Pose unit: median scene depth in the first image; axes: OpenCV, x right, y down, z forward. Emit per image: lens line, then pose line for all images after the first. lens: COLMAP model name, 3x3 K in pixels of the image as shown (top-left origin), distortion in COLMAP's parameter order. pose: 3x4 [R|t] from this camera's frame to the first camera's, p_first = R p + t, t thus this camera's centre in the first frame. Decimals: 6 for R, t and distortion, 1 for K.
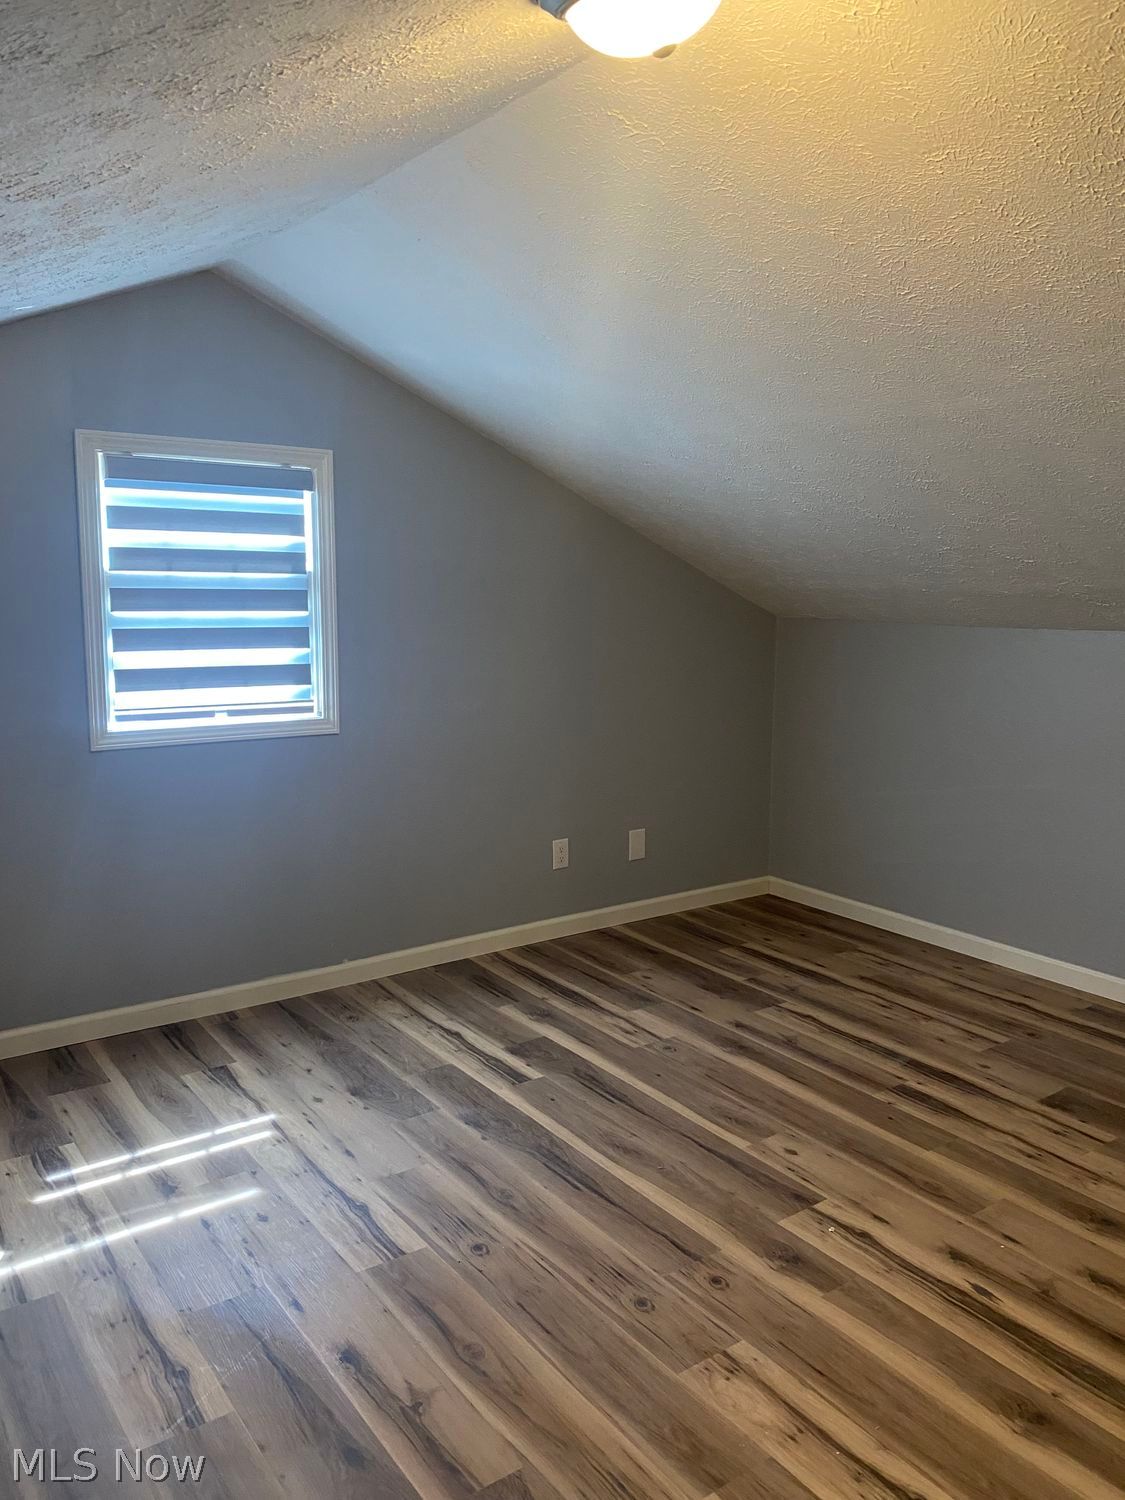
lens RADIAL K [[1153.6, 0, 564.2], [0, 1153.6, 748.3], [0, 0, 1]] dist [0.018965, -0.016251]
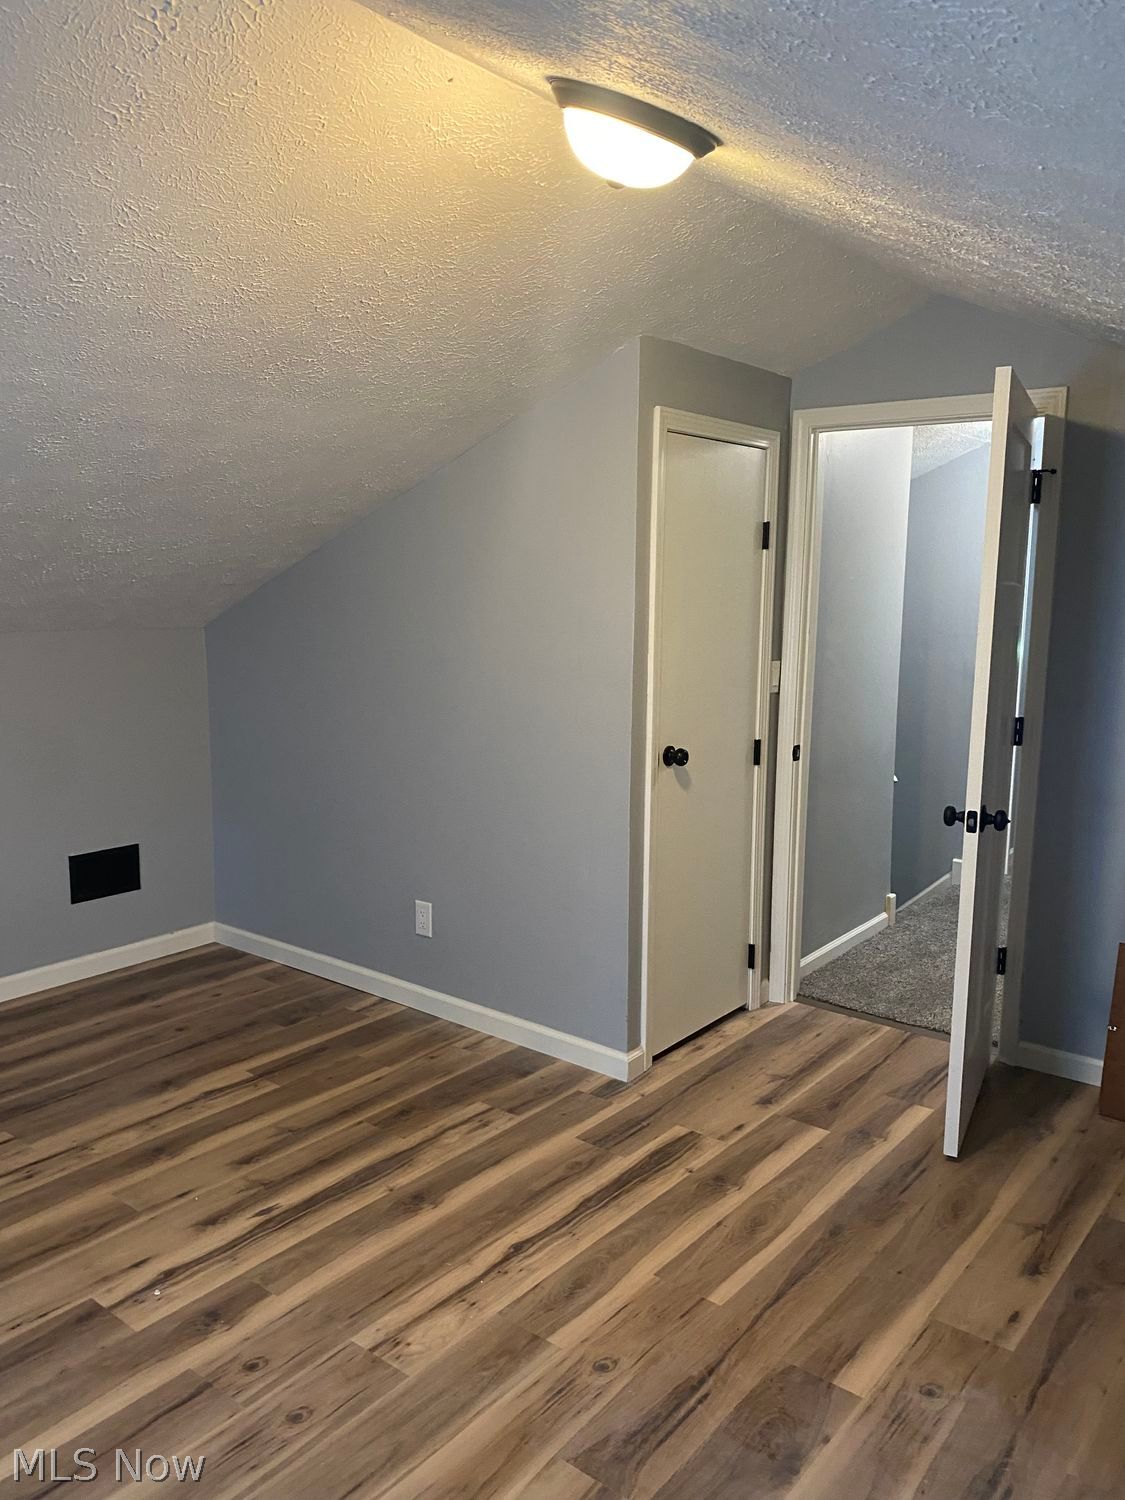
lens RADIAL K [[1153.6, 0, 558.6], [0, 1153.6, 753.6], [0, 0, 1]] dist [0.018965, -0.016251]
pose [[-0.272610, -0.154964, 0.949563, -0.759067], [0.131257, 0.971726, 0.196264, -0.168641], [-0.953129, 0.178140, -0.244562, 0.933310]]
